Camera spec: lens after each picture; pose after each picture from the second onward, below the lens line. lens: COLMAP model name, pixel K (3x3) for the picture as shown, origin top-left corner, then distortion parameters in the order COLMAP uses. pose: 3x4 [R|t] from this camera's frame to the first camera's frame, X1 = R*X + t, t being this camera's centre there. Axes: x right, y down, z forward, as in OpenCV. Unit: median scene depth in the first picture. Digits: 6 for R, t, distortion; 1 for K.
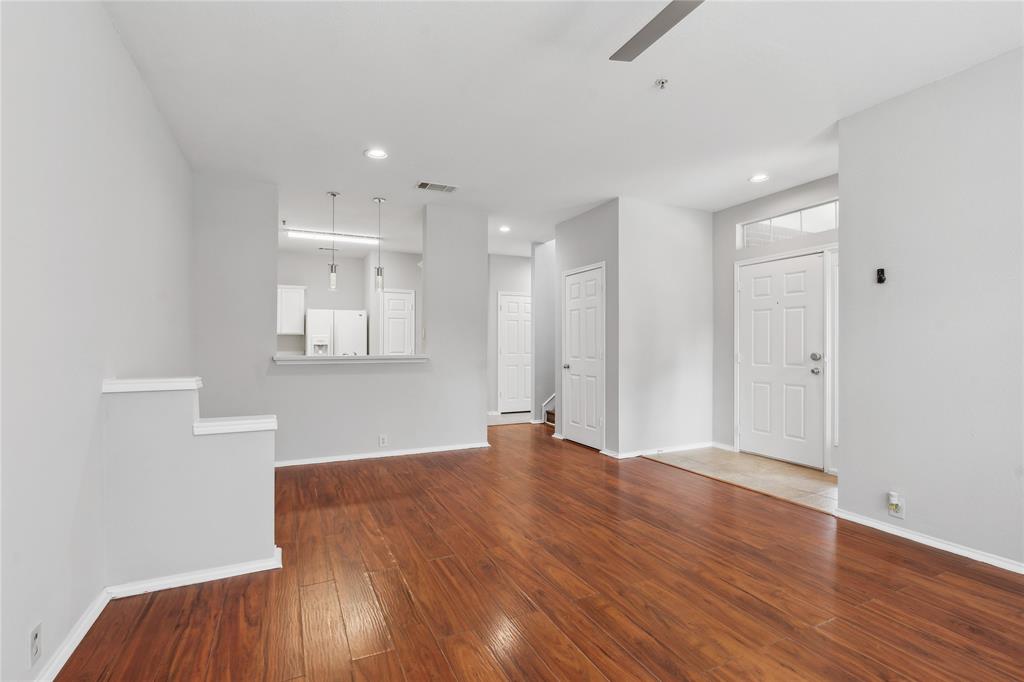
lens RADIAL K [[470.9, 0, 513.8], [0, 470.9, 342.0], [0, 0, 1]] dist [-0.003002, -0.000568]
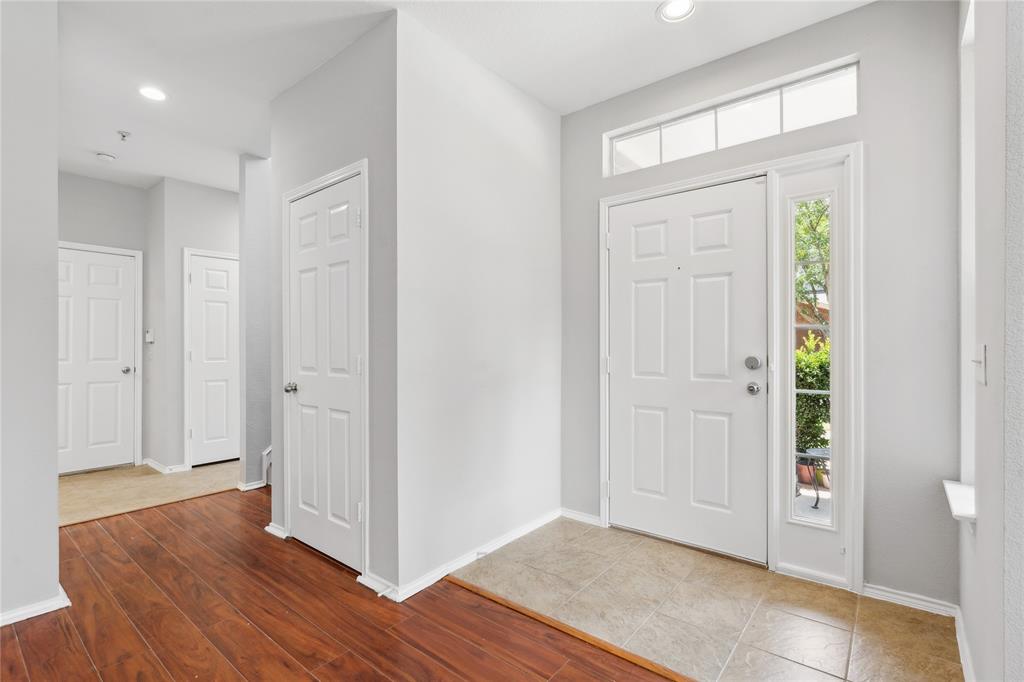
lens RADIAL K [[470.9, 0, 512.4], [0, 470.9, 342.4], [0, 0, 1]] dist [-0.003002, -0.000568]
pose [[0.903572, -0.003455, 0.428423, 0.123207], [0.002527, 0.999993, 0.002735, 0.004312], [-0.428430, -0.001389, 0.903574, 0.522682]]
